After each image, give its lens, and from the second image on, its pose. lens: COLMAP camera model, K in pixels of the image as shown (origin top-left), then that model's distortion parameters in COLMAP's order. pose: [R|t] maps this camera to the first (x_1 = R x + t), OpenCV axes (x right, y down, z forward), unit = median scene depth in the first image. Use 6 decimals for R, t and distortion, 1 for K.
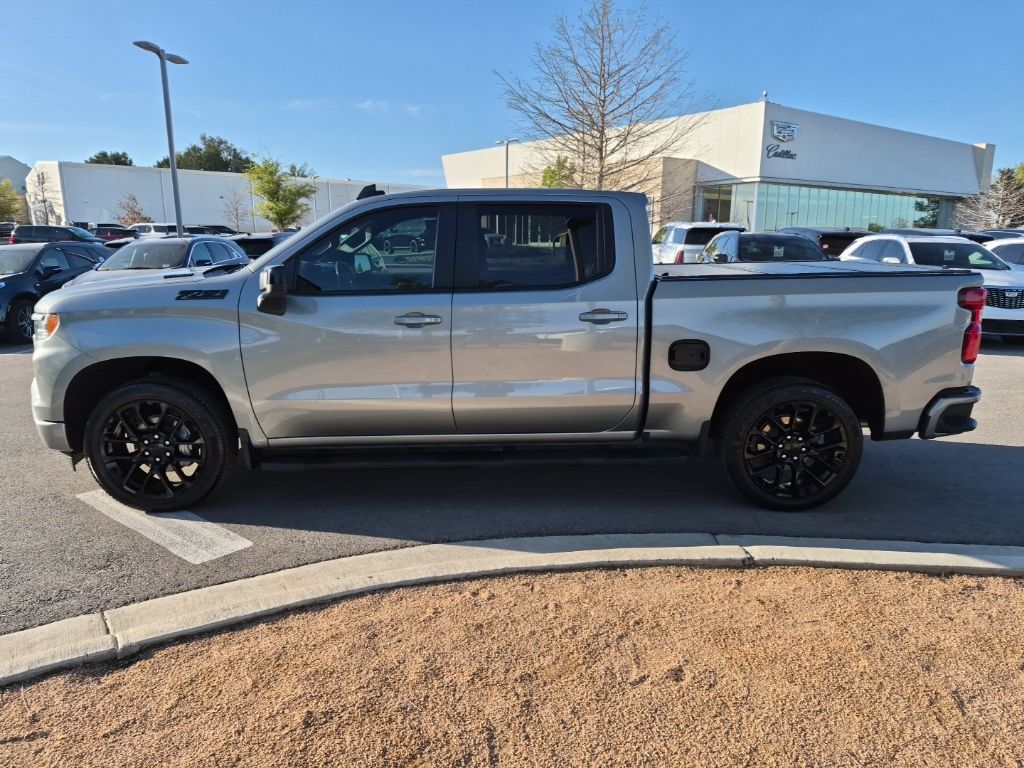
lens RADIAL K [[695.7, 0, 512.7], [0, 695.7, 389.9], [0, 0, 1]] dist [0.103023, -0.119127]
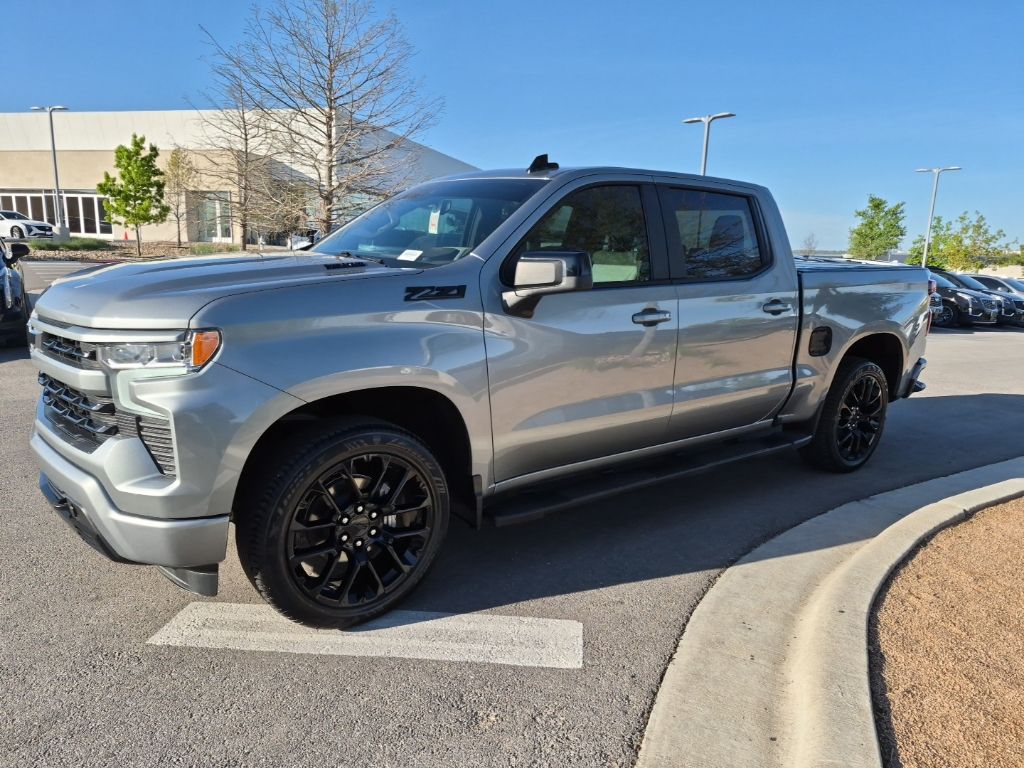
lens RADIAL K [[701.2, 0, 508.3], [0, 701.2, 382.0], [0, 0, 1]] dist [0.074887, -0.068144]
pose [[0.811869, -0.086544, 0.577390, -0.758267], [0.094060, 0.995422, 0.016944, -0.049591], [-0.576213, 0.040553, 0.816293, 0.379765]]
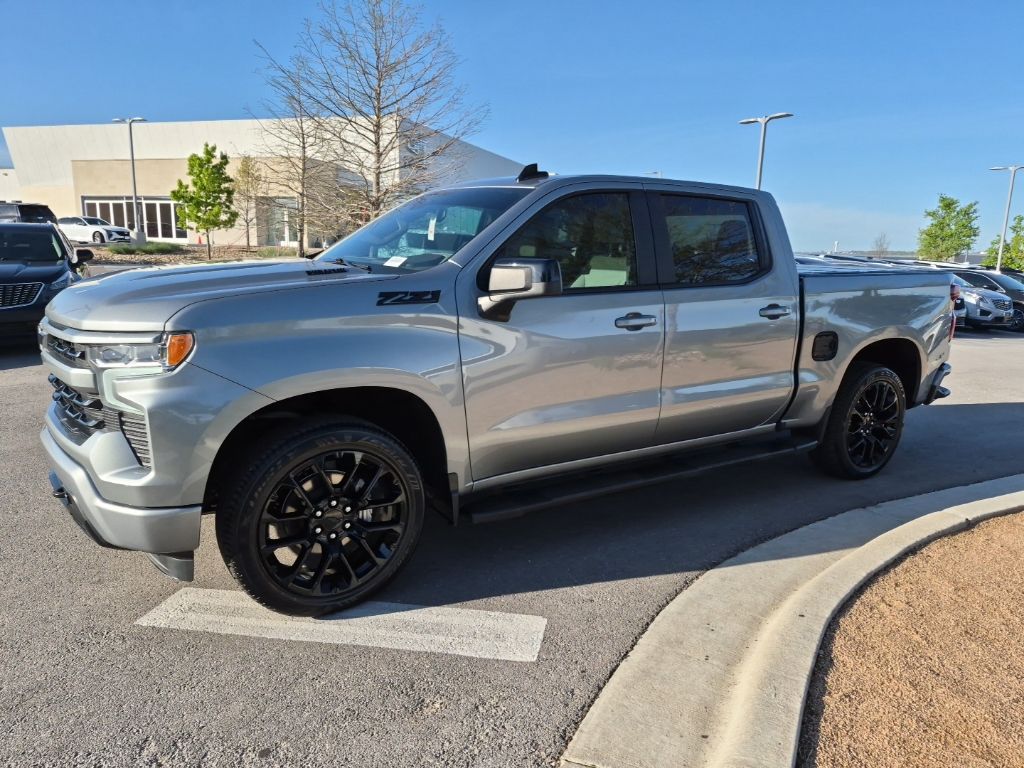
lens RADIAL K [[701.6, 0, 521.3], [0, 701.6, 373.9], [0, 0, 1]] dist [0.077082, -0.072613]
pose [[0.851399, -0.070791, 0.519719, -0.695918], [0.084881, 0.996386, -0.003333, -0.041710], [-0.517605, 0.046952, 0.854331, 0.308589]]
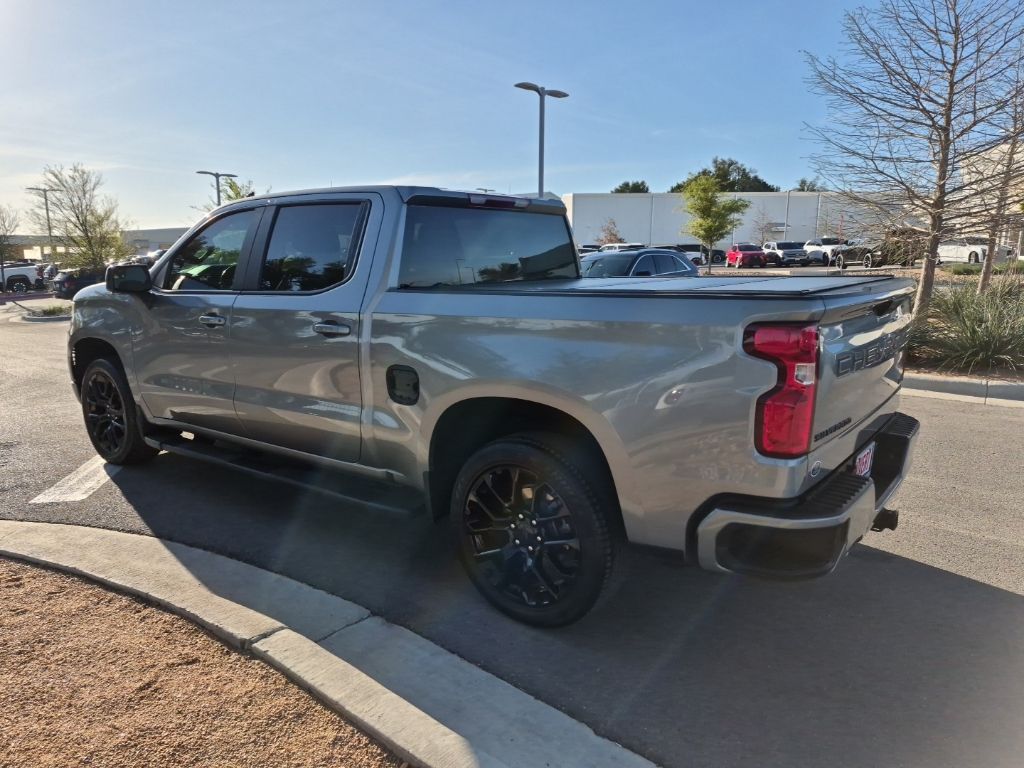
lens RADIAL K [[707.1, 0, 512.0], [0, 707.1, 384.0], [0, 0, 1]] dist [0.088309, -0.082835]
pose [[0.776620, 0.109563, -0.620369, 0.833668], [-0.131036, 0.991316, 0.011036, -0.073597], [0.616191, 0.072720, 0.784232, 0.434474]]
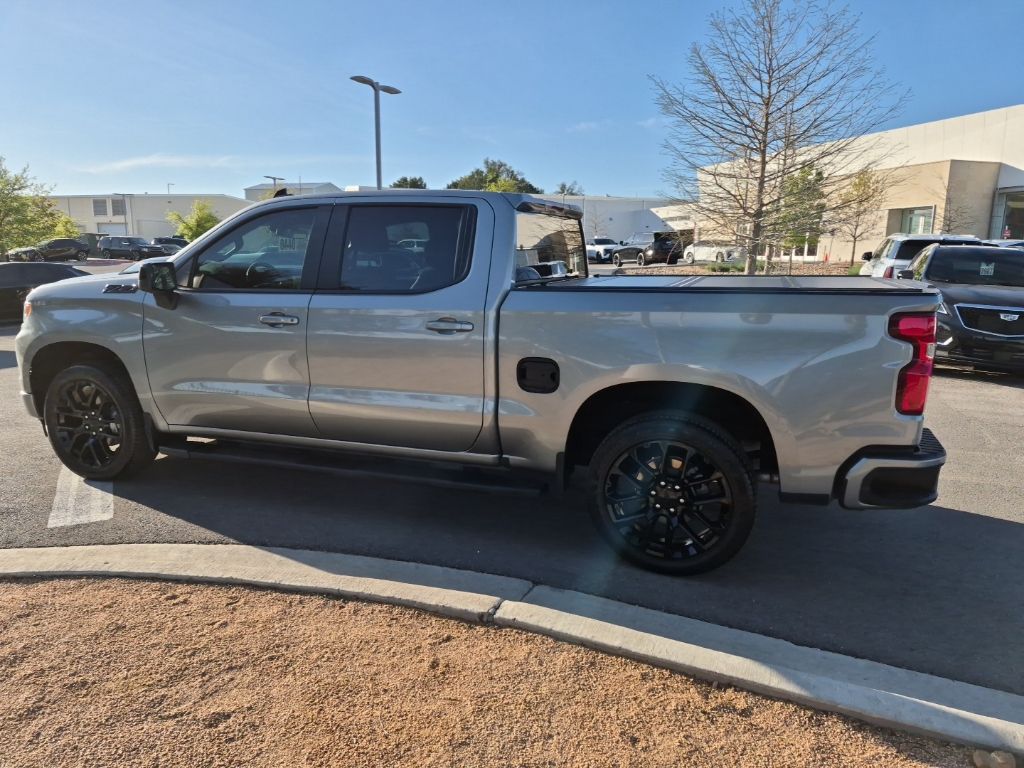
lens RADIAL K [[701.5, 0, 512.0], [0, 701.5, 384.0], [0, 0, 1]] dist [0.071282, -0.063076]
pose [[0.932432, 0.076050, -0.353252, 0.521969], [-0.086392, 0.996169, -0.013577, -0.022940], [0.350866, 0.043177, 0.935430, 0.164917]]
